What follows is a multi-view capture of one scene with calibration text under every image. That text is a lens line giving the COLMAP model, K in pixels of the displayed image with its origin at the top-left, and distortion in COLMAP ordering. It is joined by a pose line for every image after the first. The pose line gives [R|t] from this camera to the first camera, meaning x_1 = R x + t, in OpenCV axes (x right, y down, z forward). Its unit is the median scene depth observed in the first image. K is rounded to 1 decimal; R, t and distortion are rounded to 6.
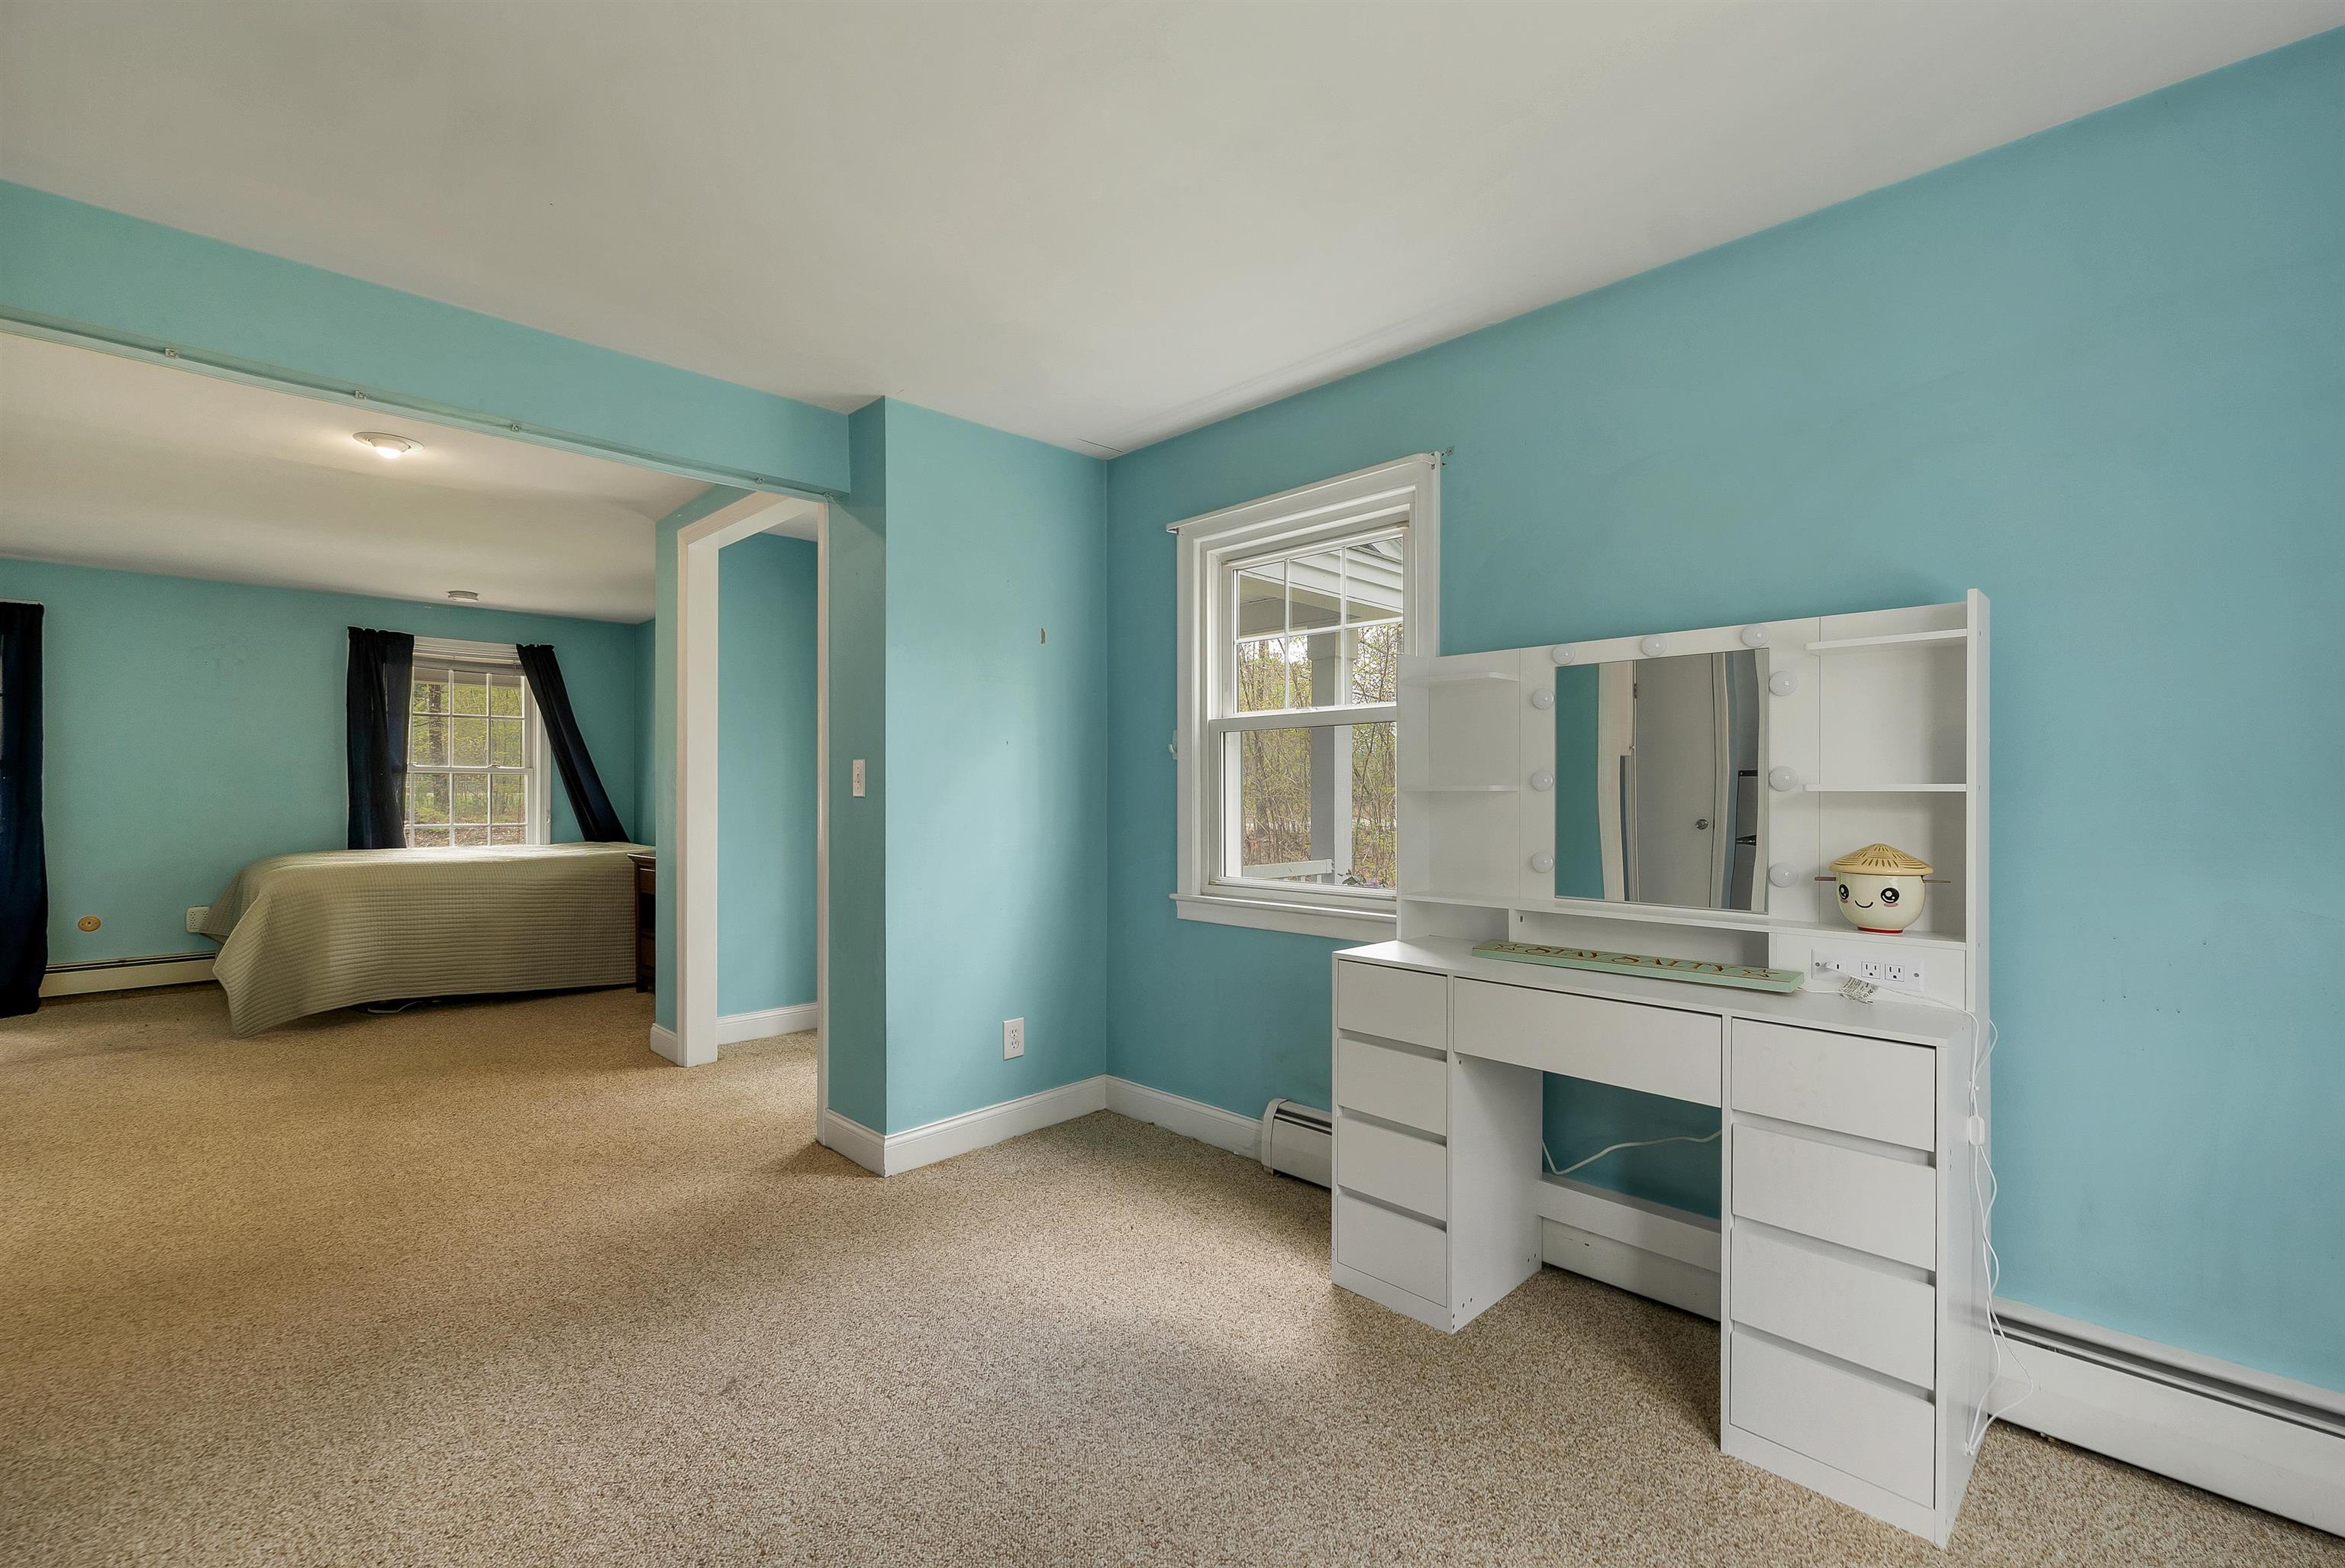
lens RADIAL K [[968.8, 0, 1176.4], [0, 968.8, 778.1], [0, 0, 1]] dist [-0.000675, -0.000207]
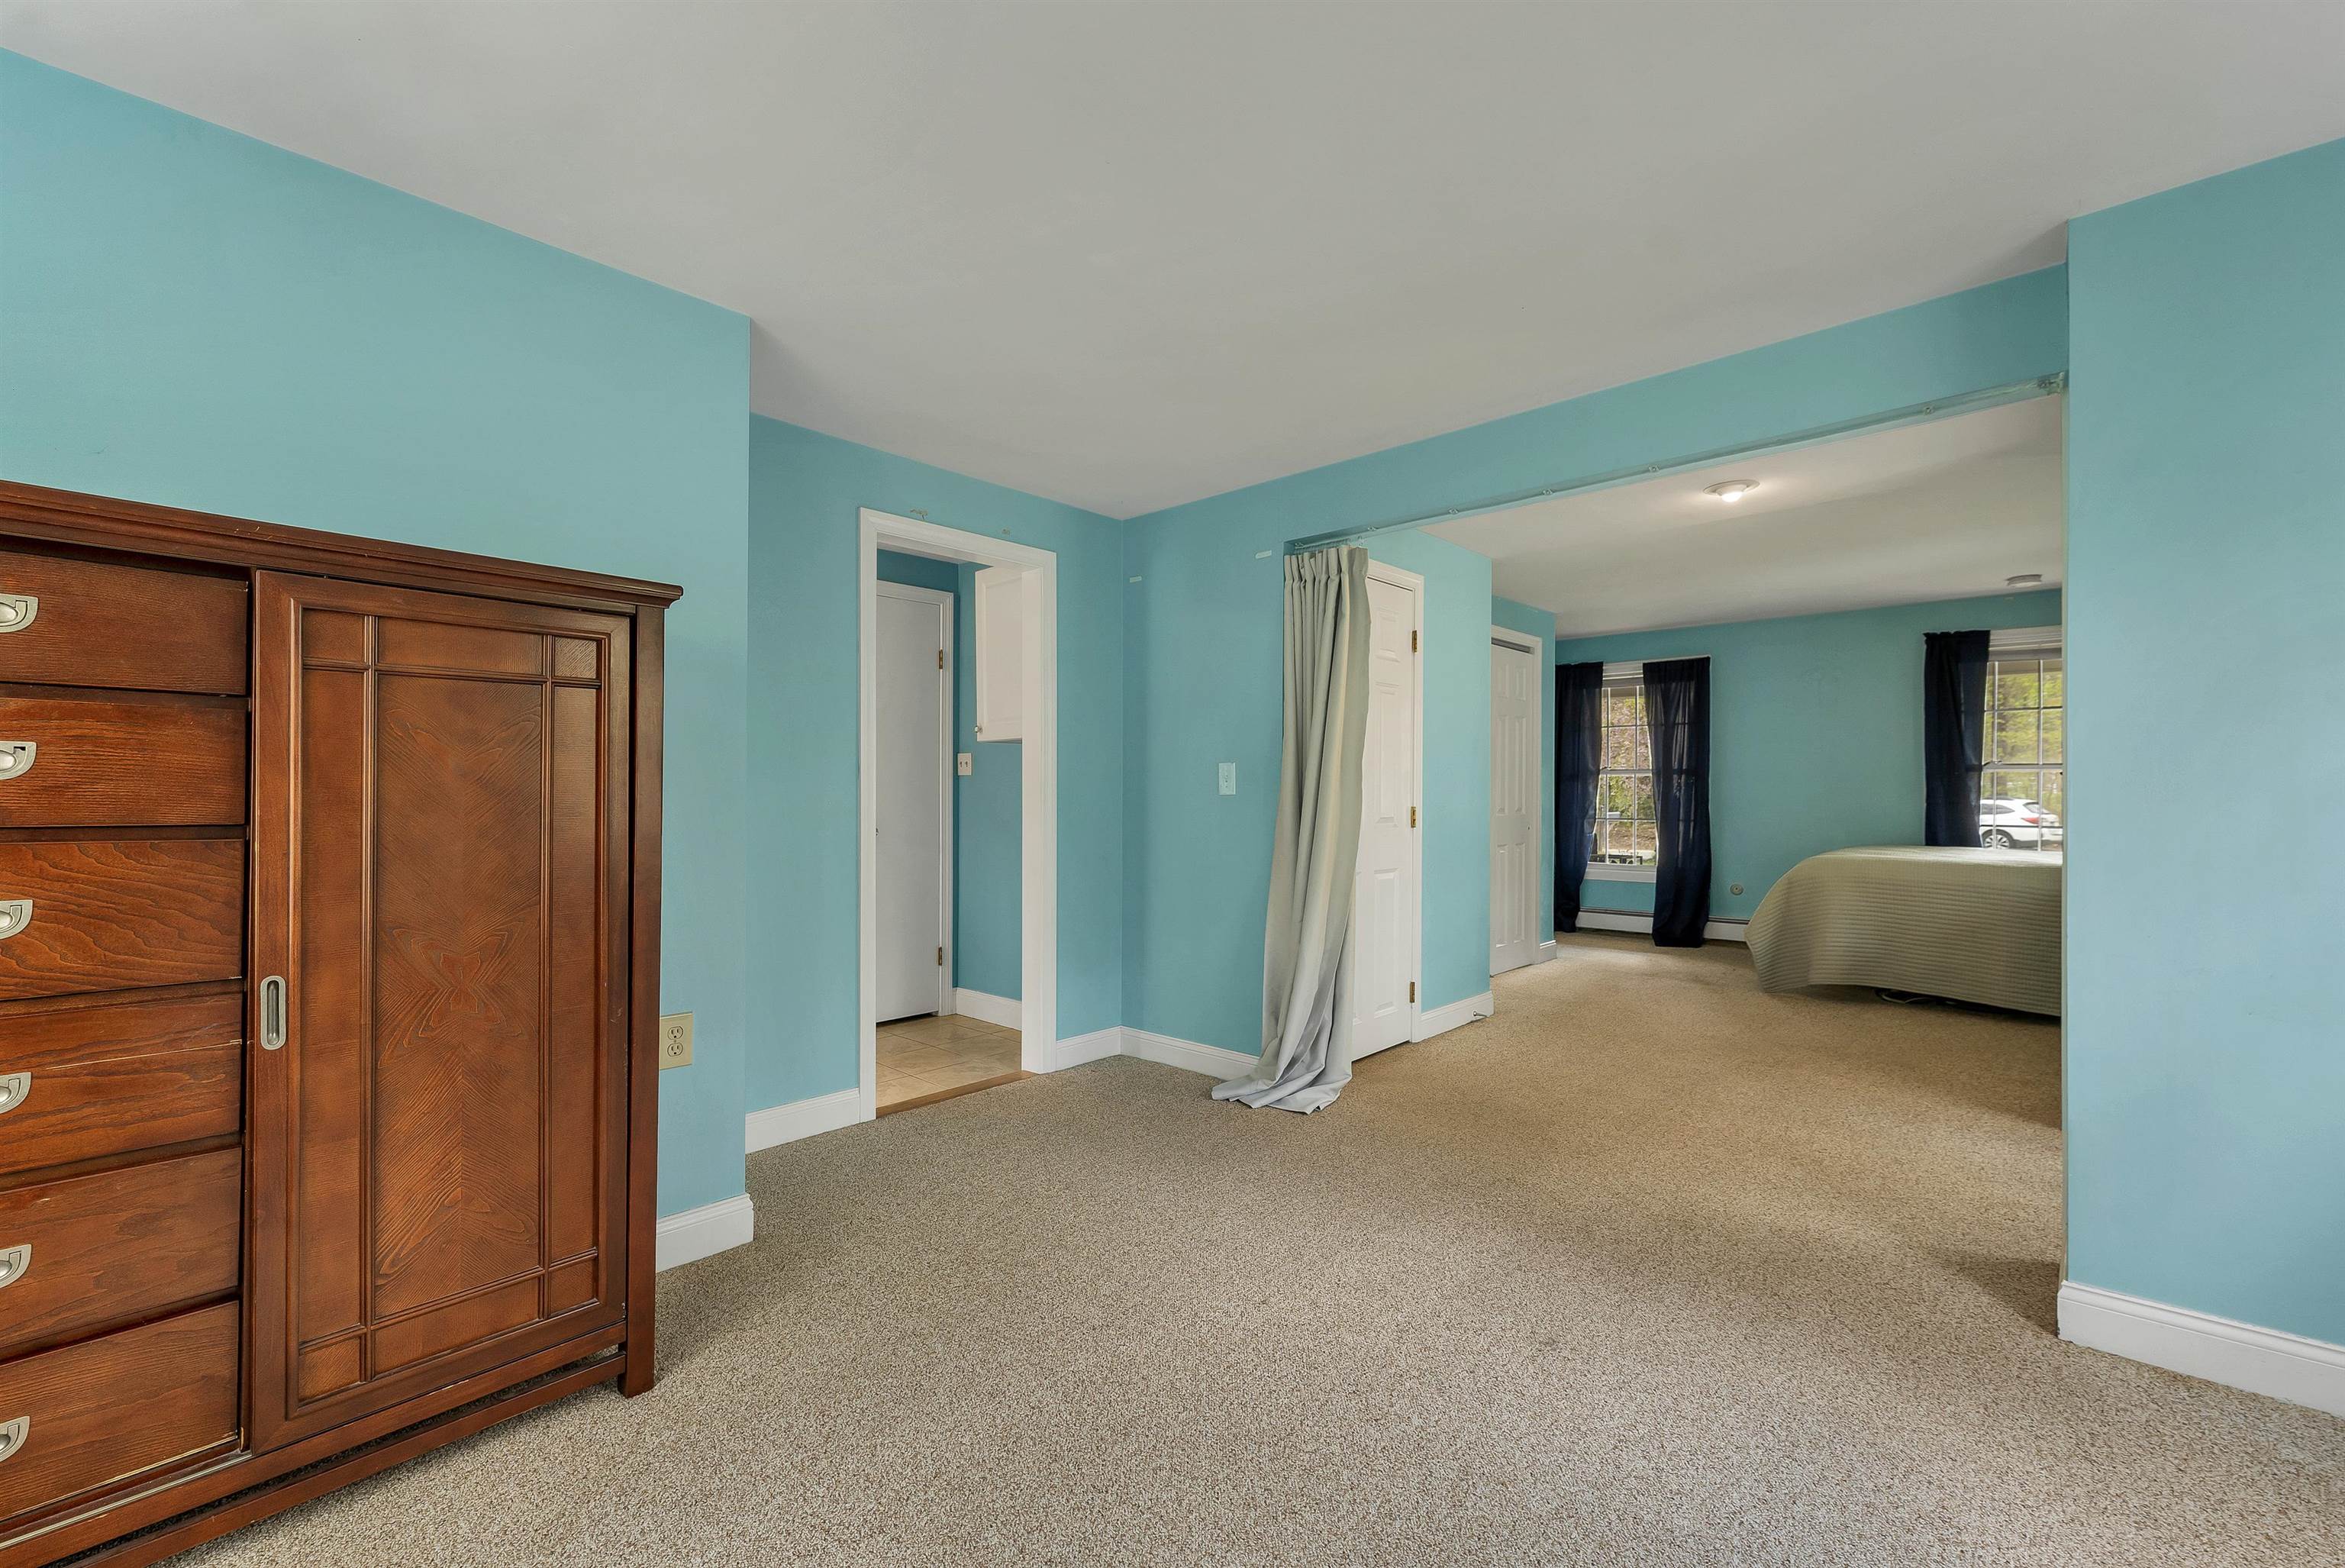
lens RADIAL K [[976.5, 0, 1179.4], [0, 976.5, 763.2], [0, 0, 1]] dist [0.000244, 0.000332]
pose [[0.057215, -0.028282, -0.997961, 0.306503], [0.012887, 0.999536, -0.027588, 0.006791], [0.998279, -0.011282, 0.057553, 0.268148]]
